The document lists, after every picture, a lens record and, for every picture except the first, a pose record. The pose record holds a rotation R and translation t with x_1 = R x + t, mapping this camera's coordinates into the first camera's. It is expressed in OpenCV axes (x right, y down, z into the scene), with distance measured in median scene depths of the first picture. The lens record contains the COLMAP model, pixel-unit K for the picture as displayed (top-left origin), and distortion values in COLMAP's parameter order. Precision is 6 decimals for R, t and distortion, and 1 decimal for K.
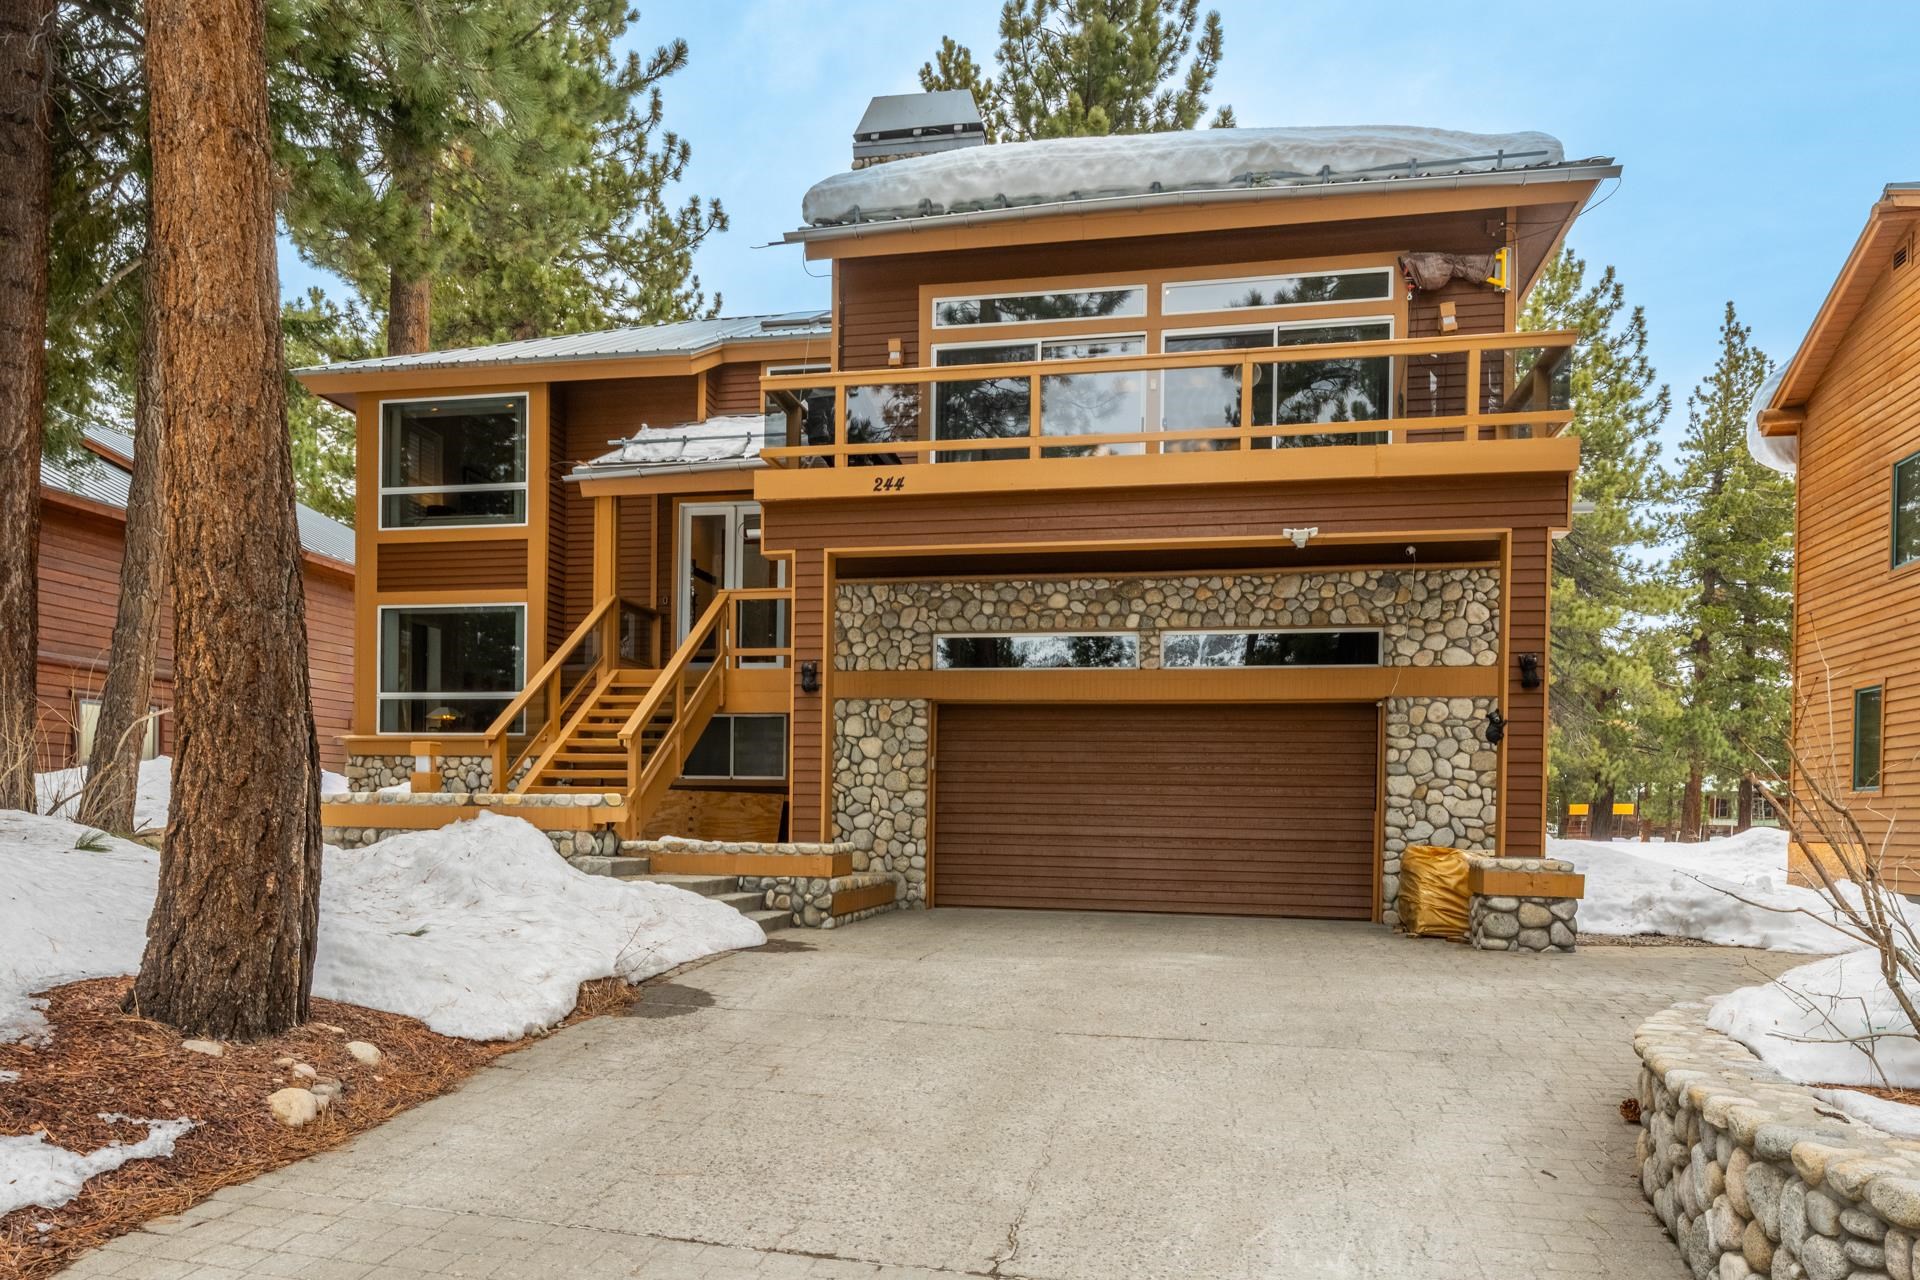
lens RADIAL K [[804.7, 0, 958.4], [0, 804.7, 806.0], [0, 0, 1]] dist [-0.001383, -0.000123]
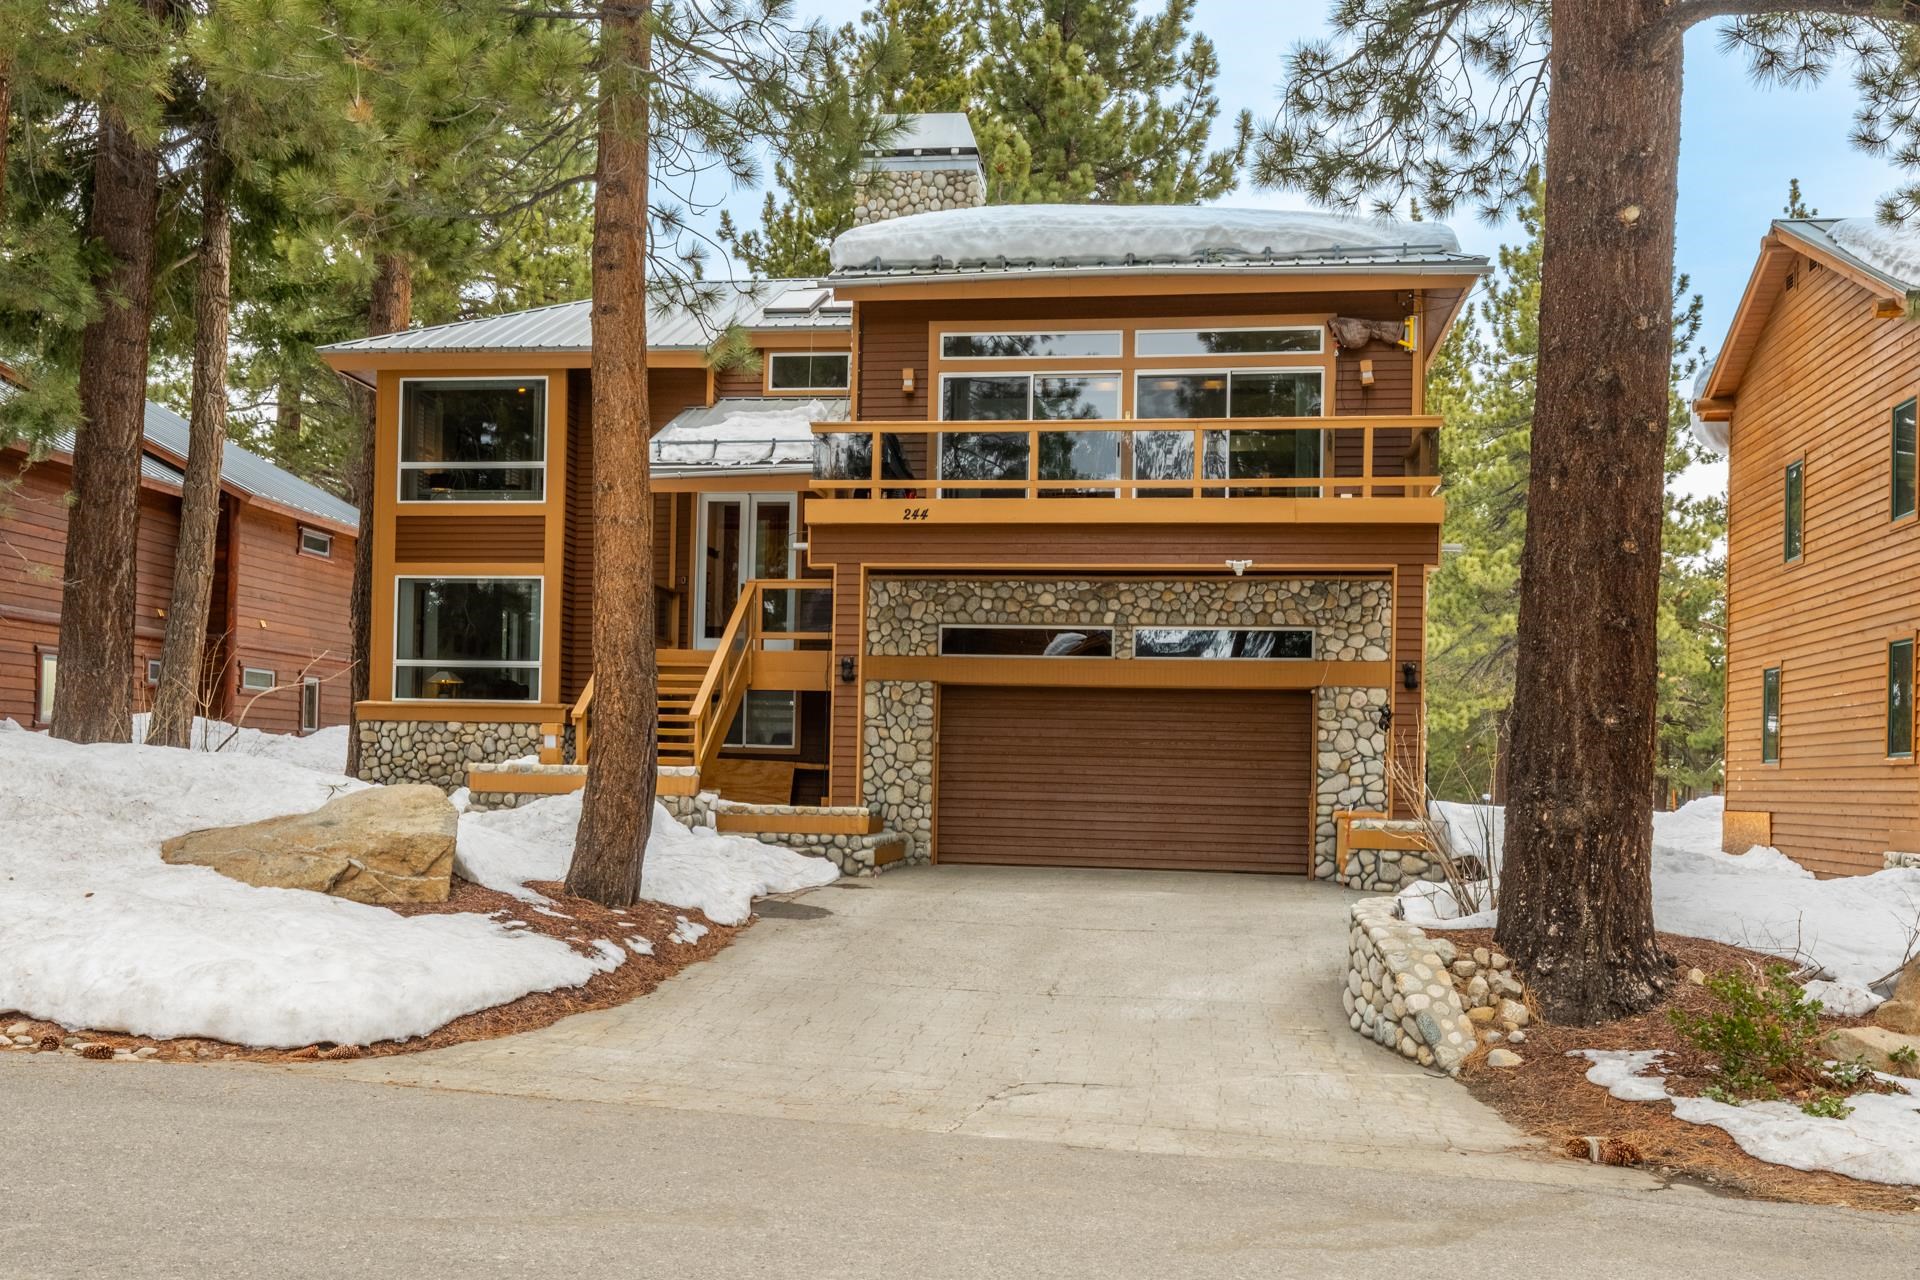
lens RADIAL K [[1671.4, 0, 960.0], [0, 1671.4, 640.0], [0, 0, 1]] dist [0.000490, 0.000053]
pose [[0.992033, 0.016776, 0.124860, -0.302037], [-0.009560, 0.998261, -0.058169, -0.053718], [-0.125619, 0.056512, 0.990468, -1.379250]]
